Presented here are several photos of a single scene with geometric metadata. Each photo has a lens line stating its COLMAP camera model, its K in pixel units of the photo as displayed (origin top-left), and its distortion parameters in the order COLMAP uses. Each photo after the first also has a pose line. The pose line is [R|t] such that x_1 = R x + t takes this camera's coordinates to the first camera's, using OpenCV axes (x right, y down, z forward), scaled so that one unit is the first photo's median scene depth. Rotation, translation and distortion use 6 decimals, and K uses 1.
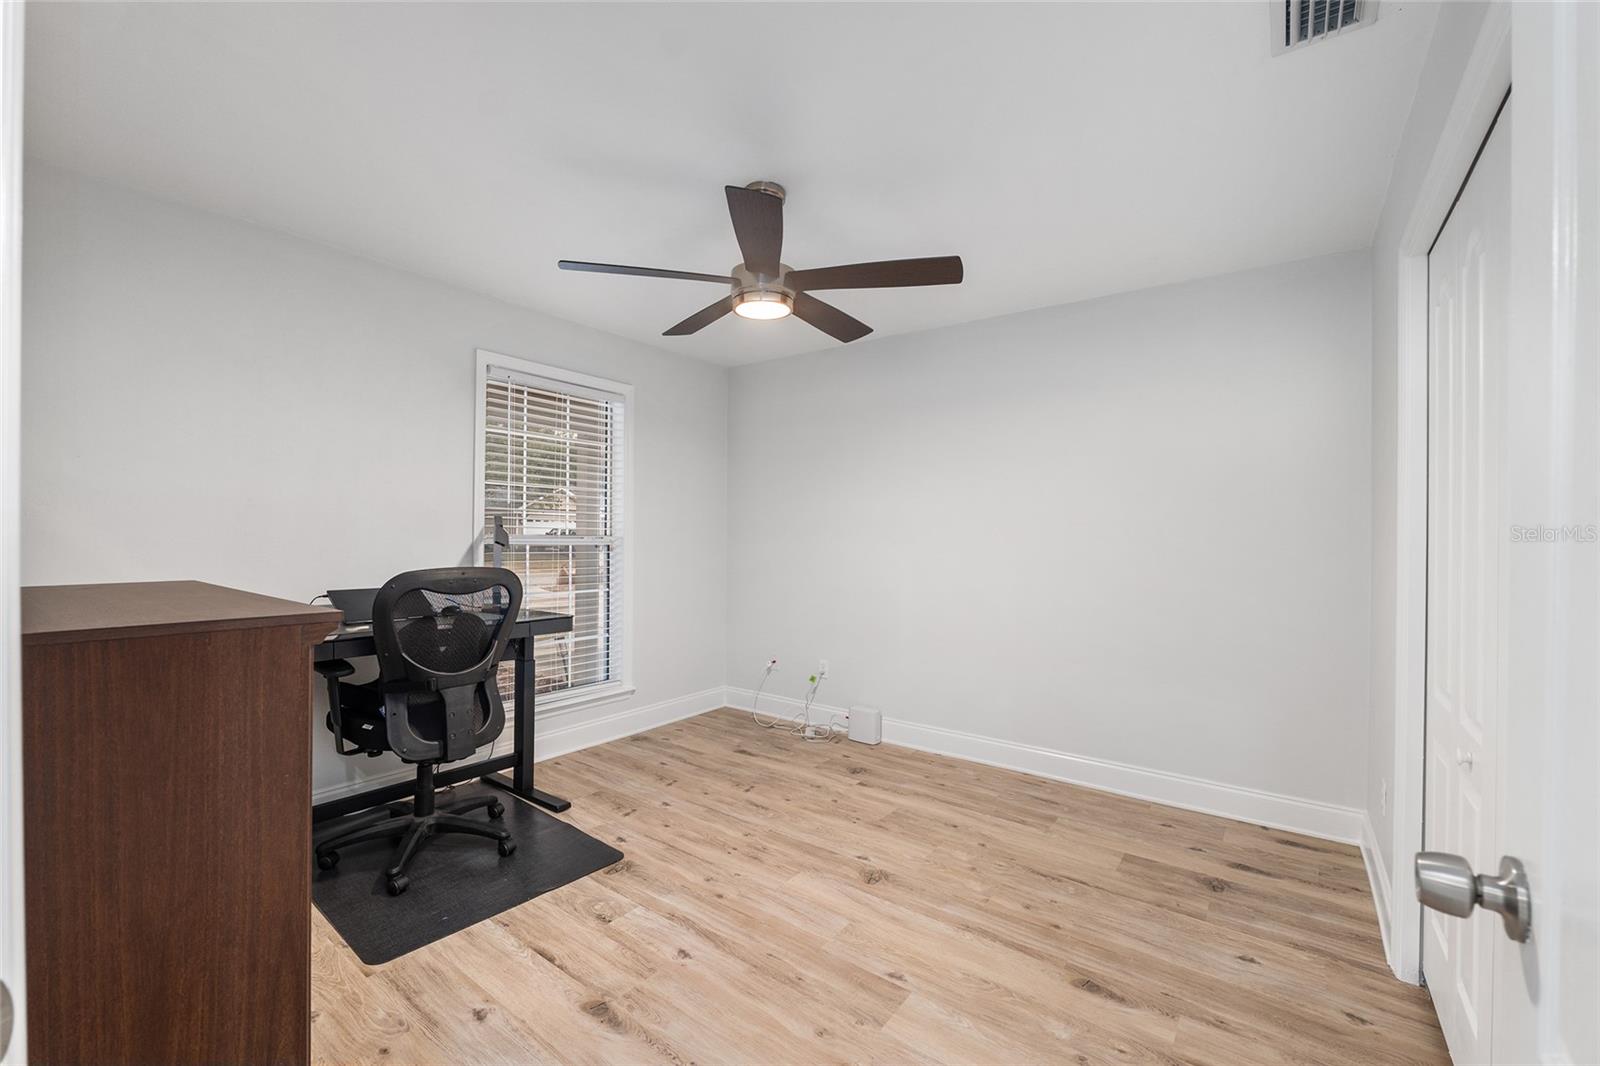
lens RADIAL K [[658.0, 0, 795.8], [0, 658.0, 536.8], [0, 0, 1]] dist [-0.010045, -0.000226]
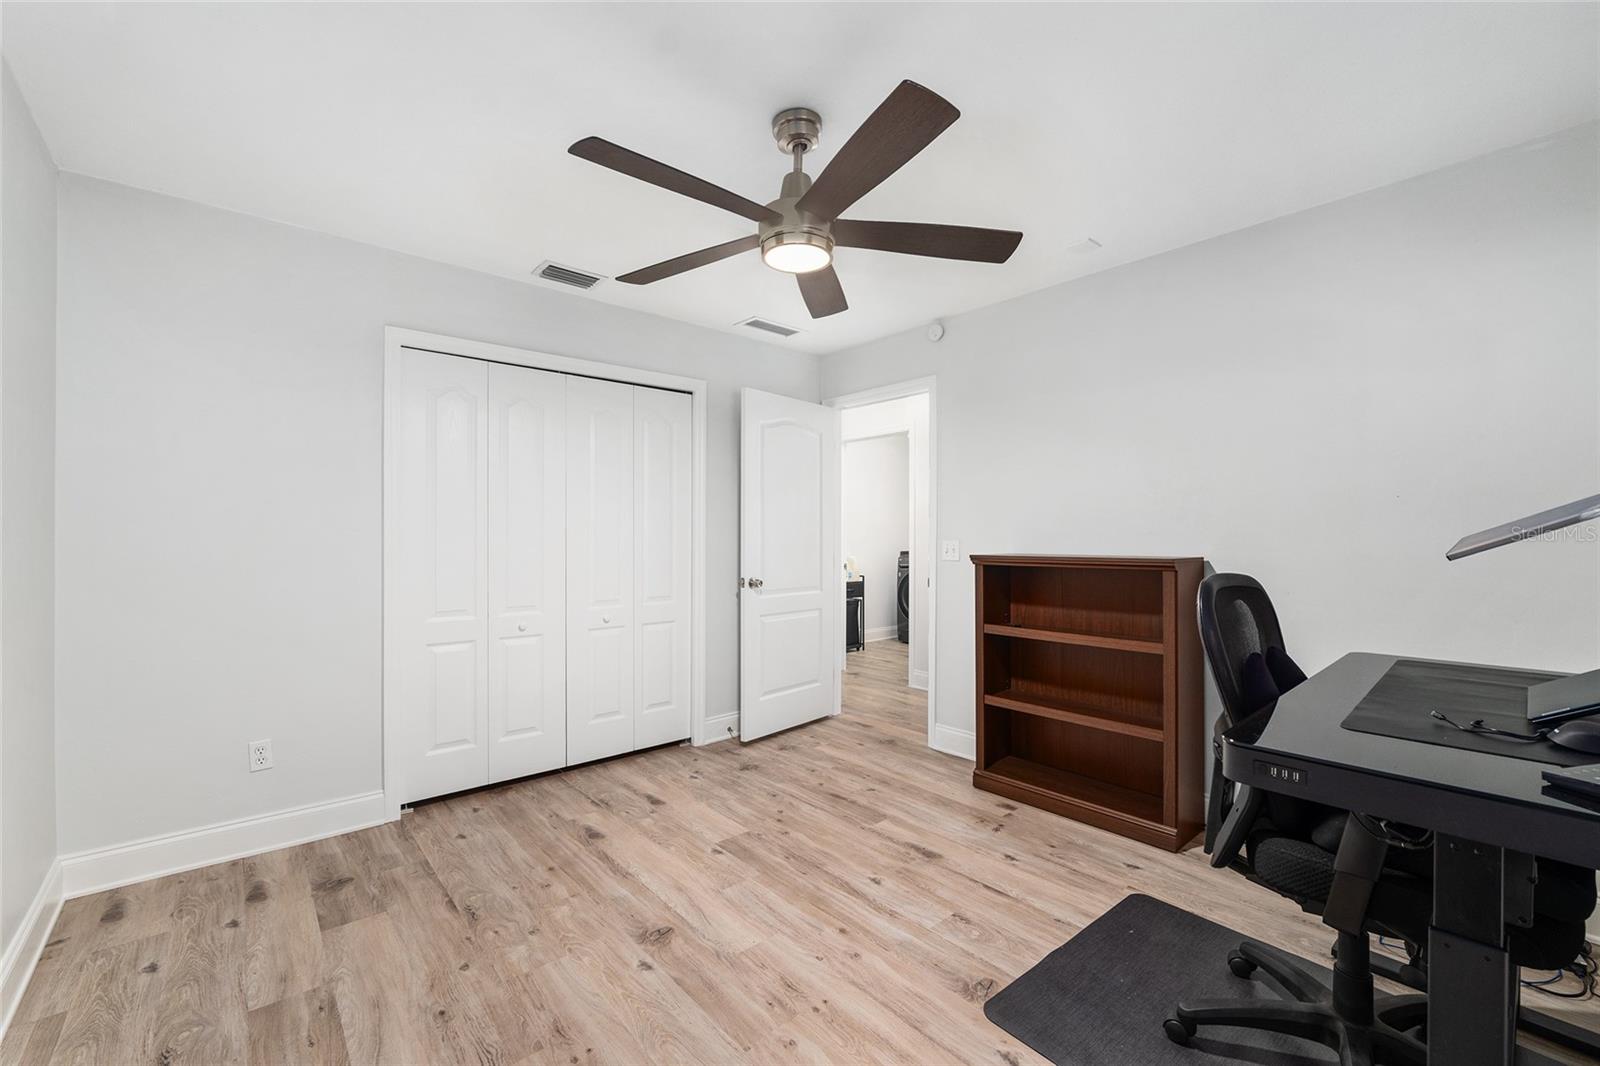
lens RADIAL K [[658.0, 0, 802.7], [0, 658.0, 533.7], [0, 0, 1]] dist [-0.010045, -0.000226]
pose [[-0.979277, -0.007006, 0.202403, -0.253324], [-0.007470, 0.999971, -0.001525, 0.010616], [-0.202386, -0.003005, -0.979301, 1.998930]]
